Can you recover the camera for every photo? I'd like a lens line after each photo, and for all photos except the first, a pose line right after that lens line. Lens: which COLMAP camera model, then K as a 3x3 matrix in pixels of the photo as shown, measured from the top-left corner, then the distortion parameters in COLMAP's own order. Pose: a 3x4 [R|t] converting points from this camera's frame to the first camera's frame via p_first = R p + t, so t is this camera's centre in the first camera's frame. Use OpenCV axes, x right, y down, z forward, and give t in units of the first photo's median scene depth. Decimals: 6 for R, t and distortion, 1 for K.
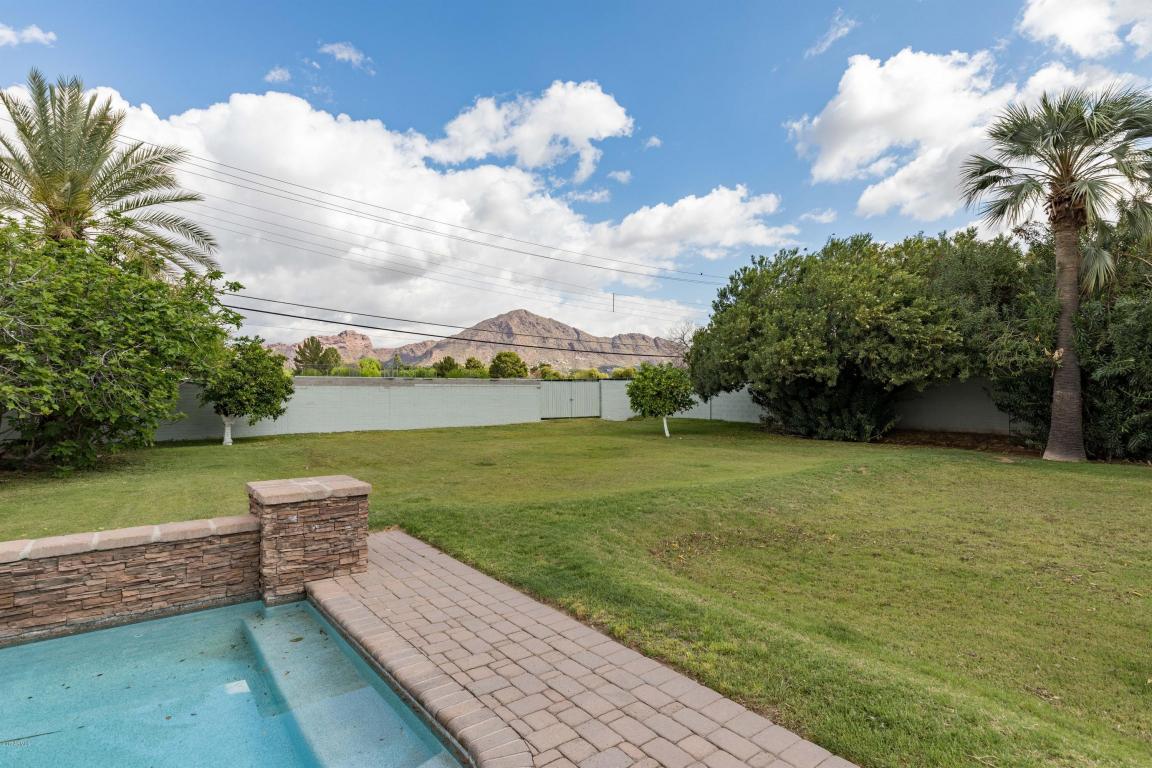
lens RADIAL K [[583.0, 0, 576.0], [0, 583.0, 382.1], [0, 0, 1]] dist [0.004465, 0.000299]
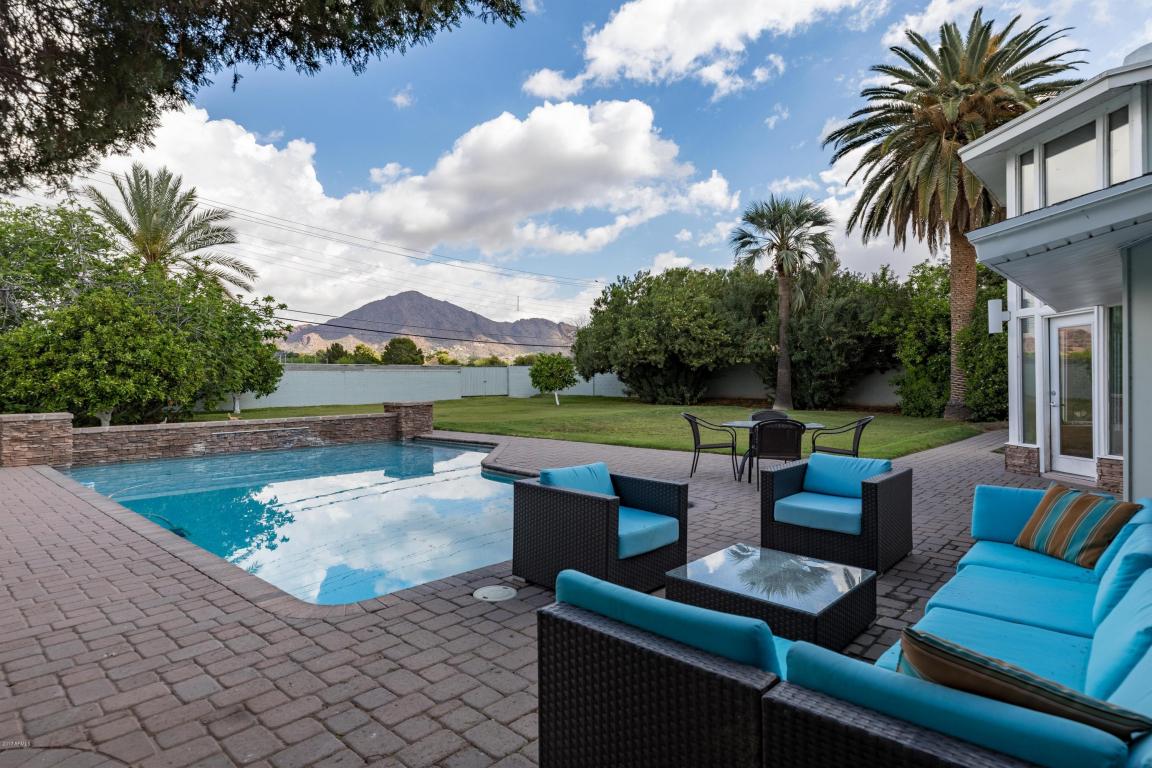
lens RADIAL K [[641.0, 0, 574.2], [0, 641.0, 376.3], [0, 0, 1]] dist [0.001025, -0.000075]
pose [[0.987715, -0.007483, 0.156087, -0.047887], [0.006023, 0.999934, 0.009825, 0.009588], [-0.156150, -0.008764, 0.987694, -0.562075]]
